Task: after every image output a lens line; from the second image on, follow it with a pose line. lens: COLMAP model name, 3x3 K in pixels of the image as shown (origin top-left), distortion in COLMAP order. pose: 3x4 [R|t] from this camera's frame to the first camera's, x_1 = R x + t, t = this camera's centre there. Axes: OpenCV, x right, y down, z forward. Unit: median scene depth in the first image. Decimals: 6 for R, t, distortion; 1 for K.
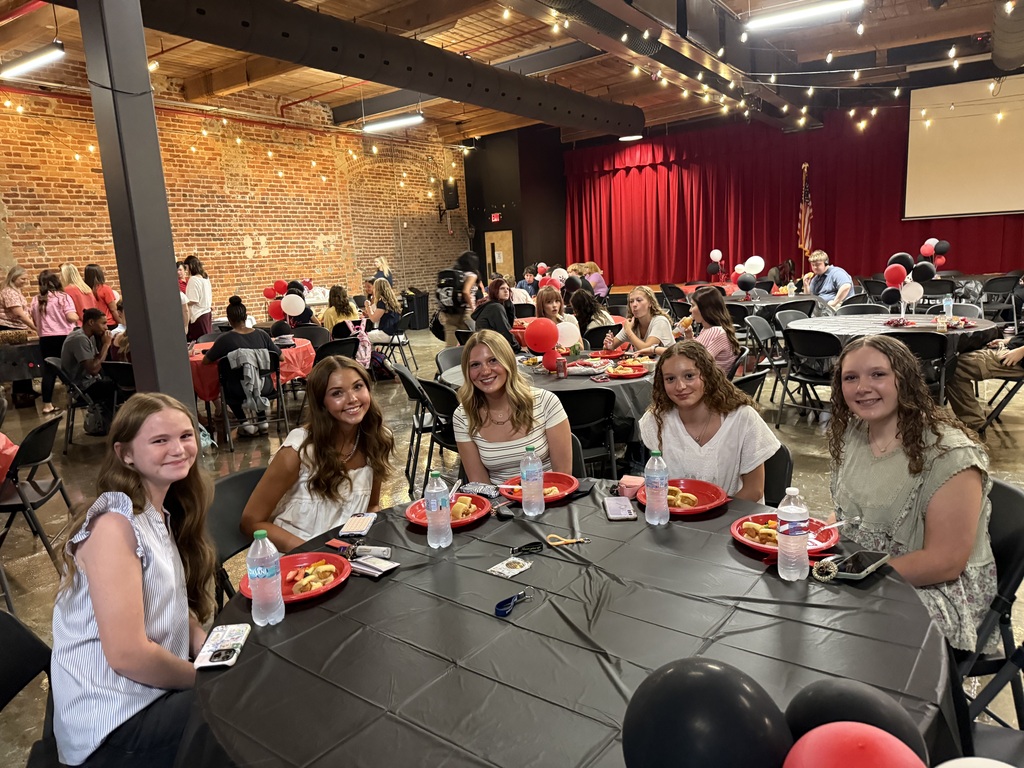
lens RADIAL K [[714.1, 0, 504.4], [0, 714.1, 406.5], [0, 0, 1]] dist [0.000071, -0.012532]
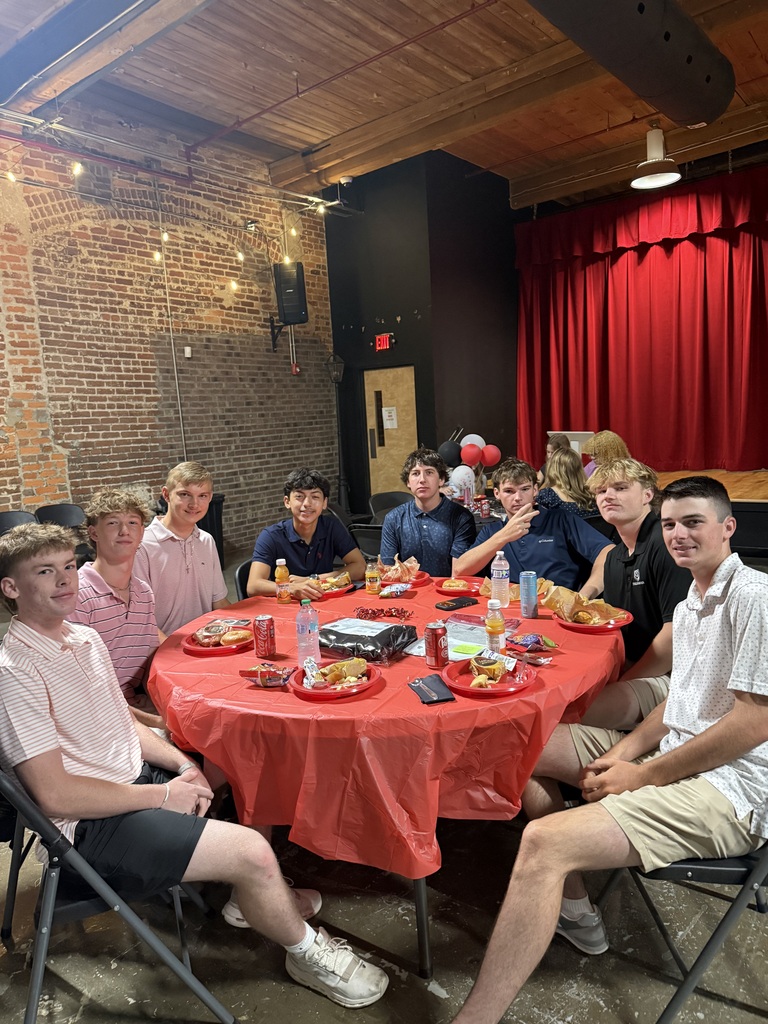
lens RADIAL K [[714.1, 0, 385.3], [0, 714.1, 516.5], [0, 0, 1]] dist [0.000071, -0.012532]
pose [[0.997454, 0.011694, -0.070353, 0.027844], [-0.016041, 0.997976, -0.061540, -0.110204], [0.069491, 0.062511, 0.995622, 0.509128]]
